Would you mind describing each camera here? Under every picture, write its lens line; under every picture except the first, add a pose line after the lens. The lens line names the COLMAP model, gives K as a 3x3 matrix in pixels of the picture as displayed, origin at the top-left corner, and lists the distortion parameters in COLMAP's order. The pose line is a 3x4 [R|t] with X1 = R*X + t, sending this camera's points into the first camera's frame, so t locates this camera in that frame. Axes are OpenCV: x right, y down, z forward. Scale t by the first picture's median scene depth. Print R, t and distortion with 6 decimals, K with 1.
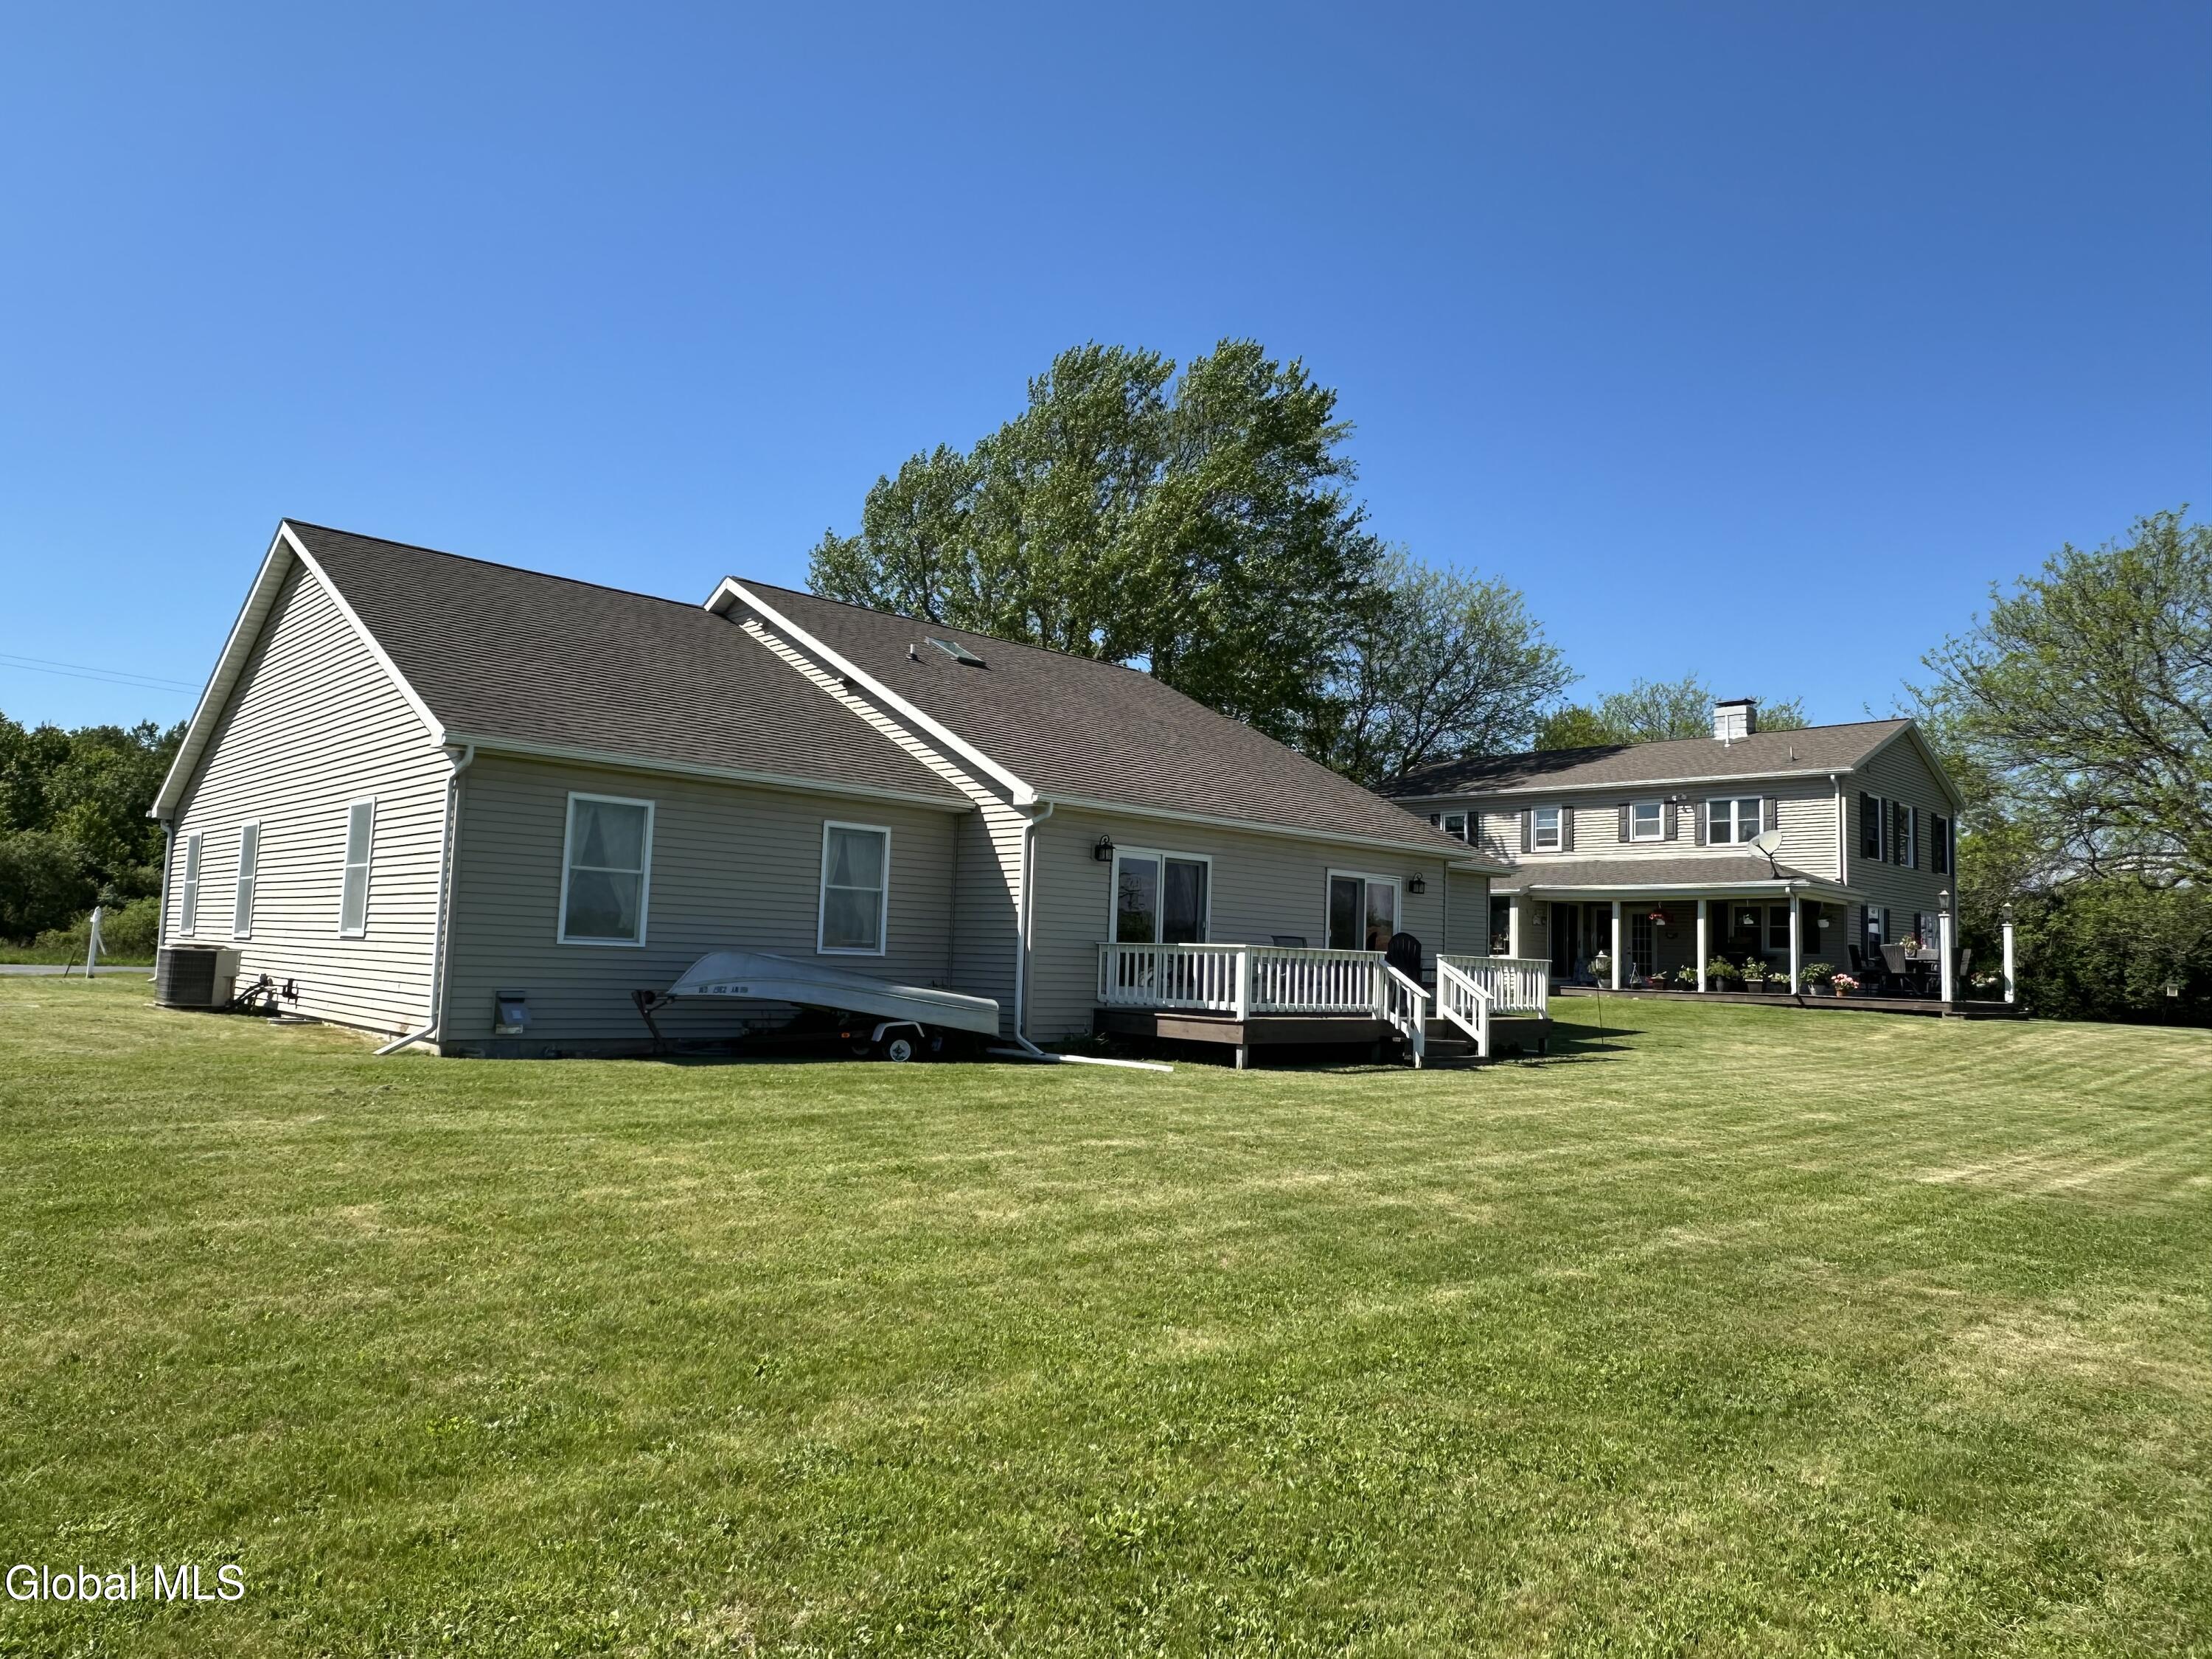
lens RADIAL K [[1424.0, 0, 1106.0], [0, 1424.0, 829.5], [0, 0, 1]] dist [-0.001070, -0.000474]
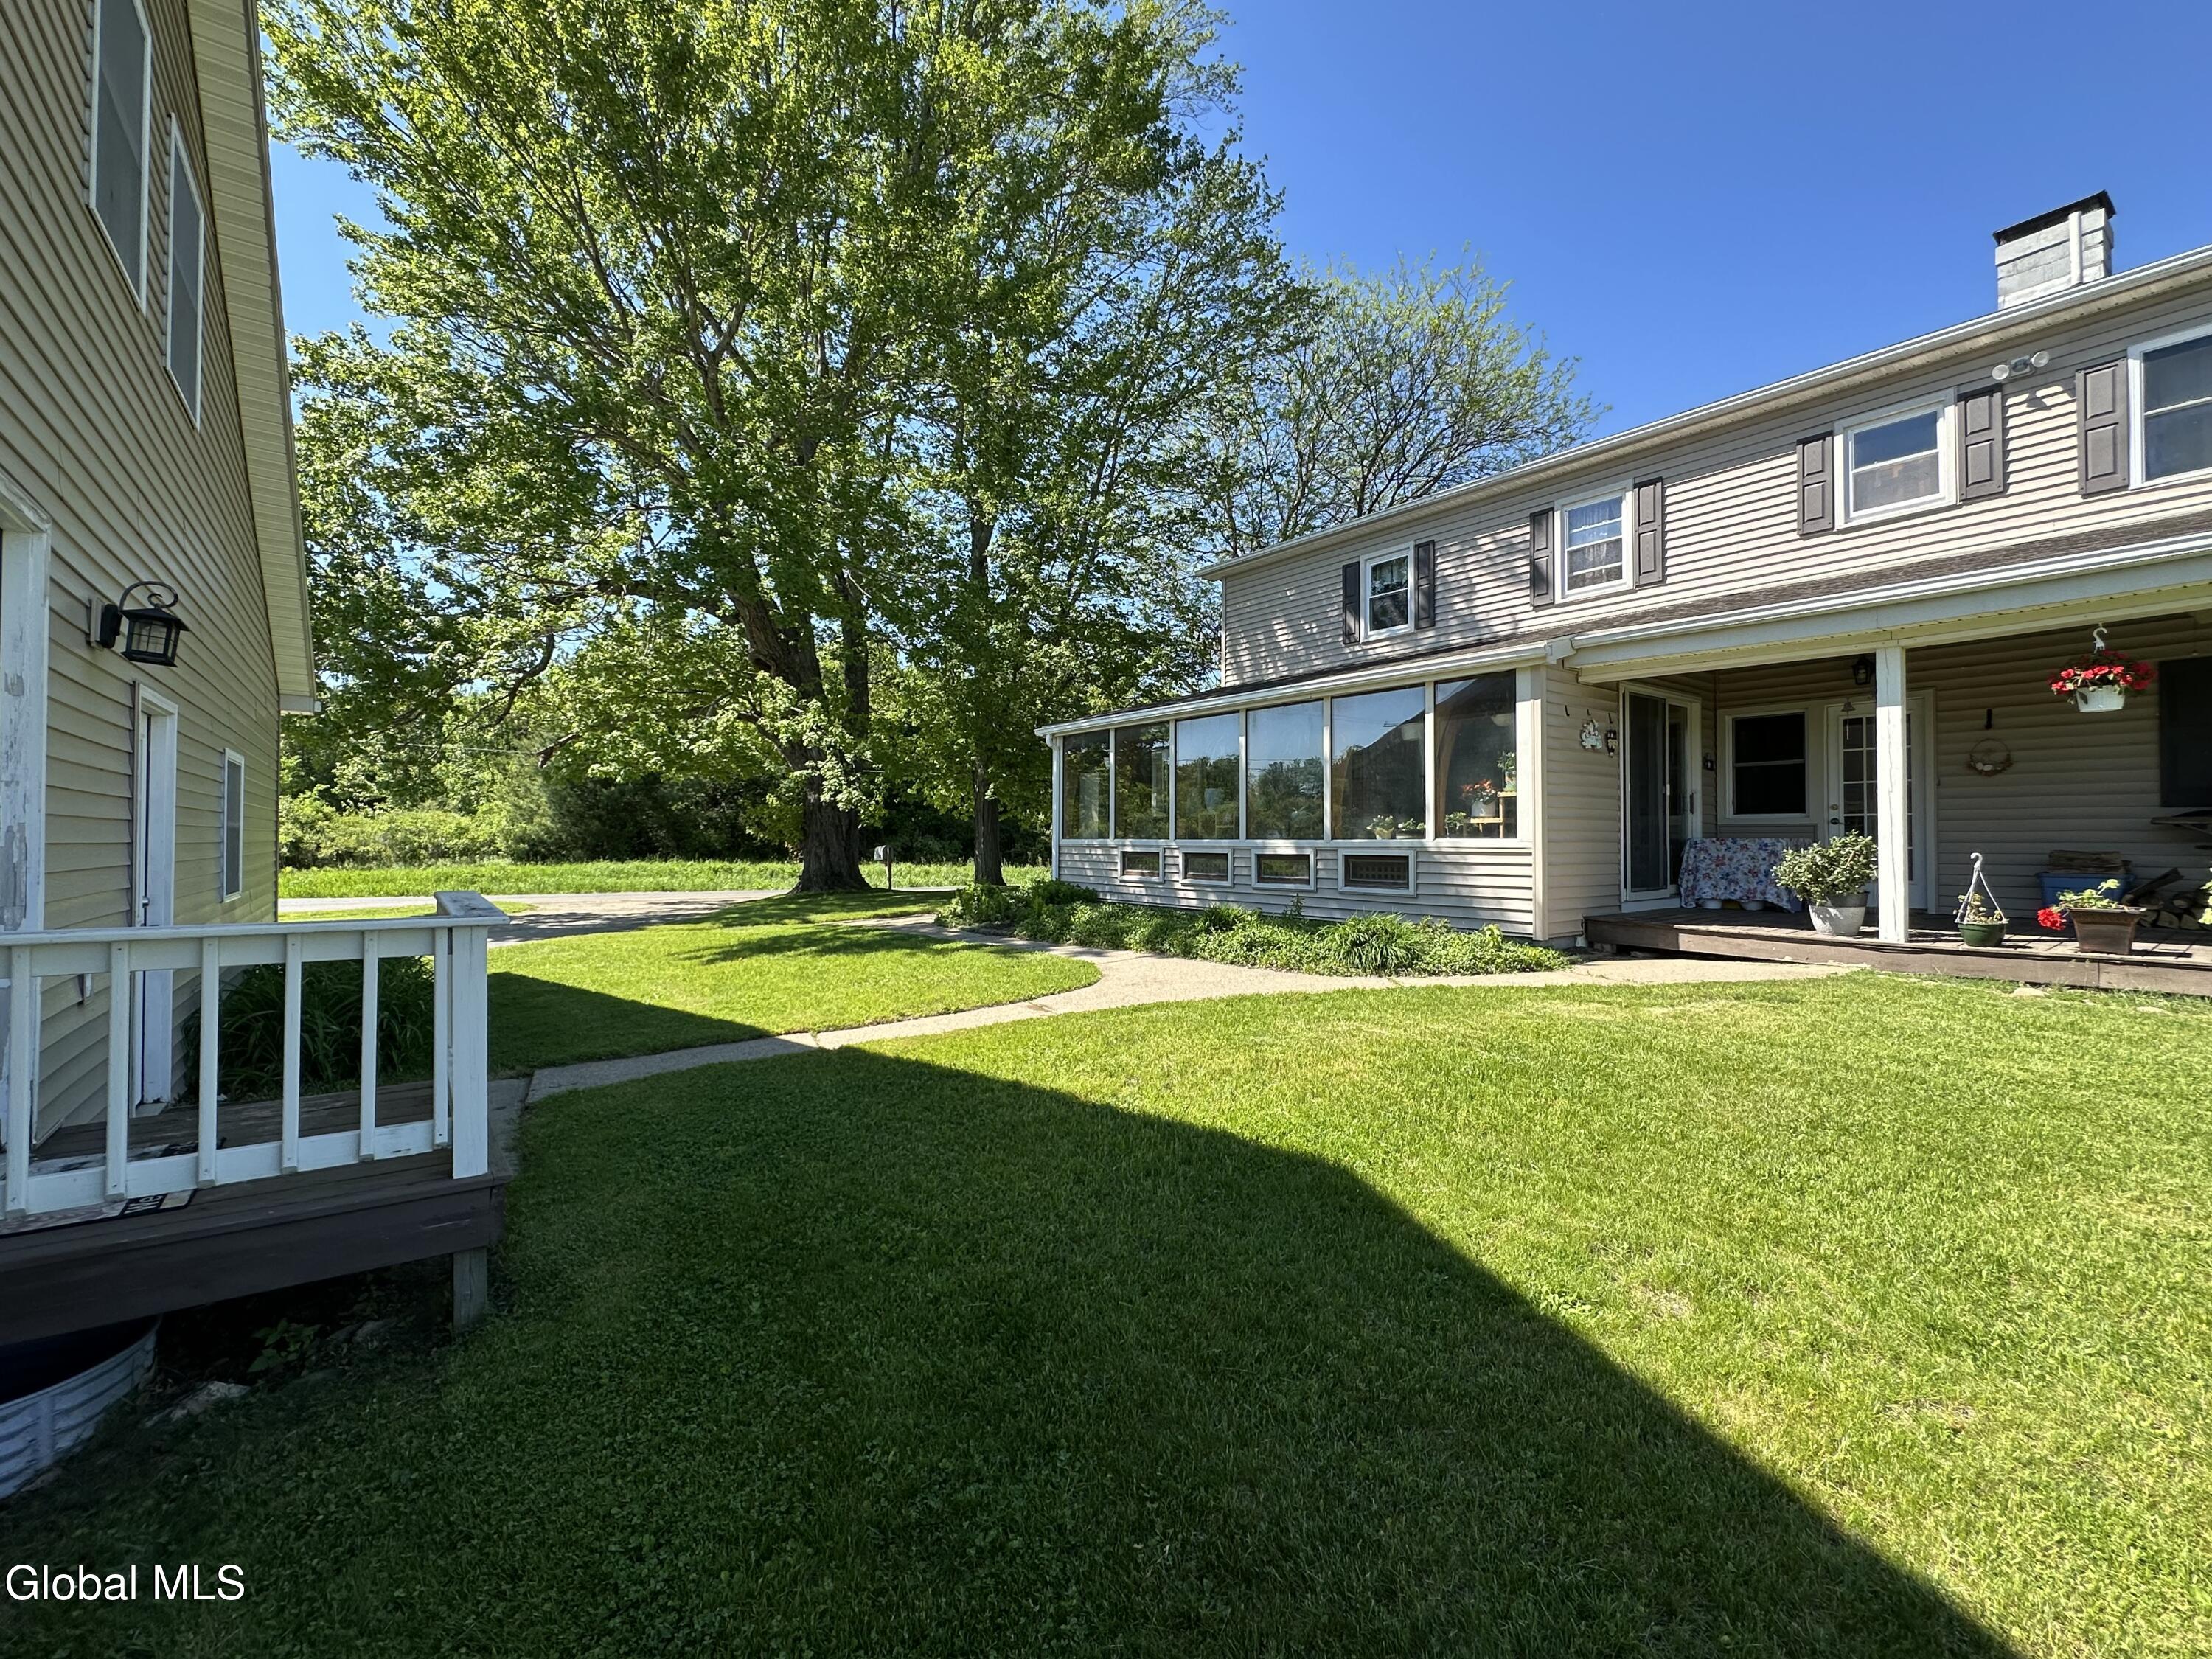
lens RADIAL K [[951.7, 0, 1106.0], [0, 951.7, 829.5], [0, 0, 1]] dist [-0.000440, -0.000200]
pose [[0.993277, -0.036618, -0.109820, 0.204176], [0.044833, 0.996302, 0.073296, 0.062874], [0.106730, -0.077727, 0.991245, 0.740386]]
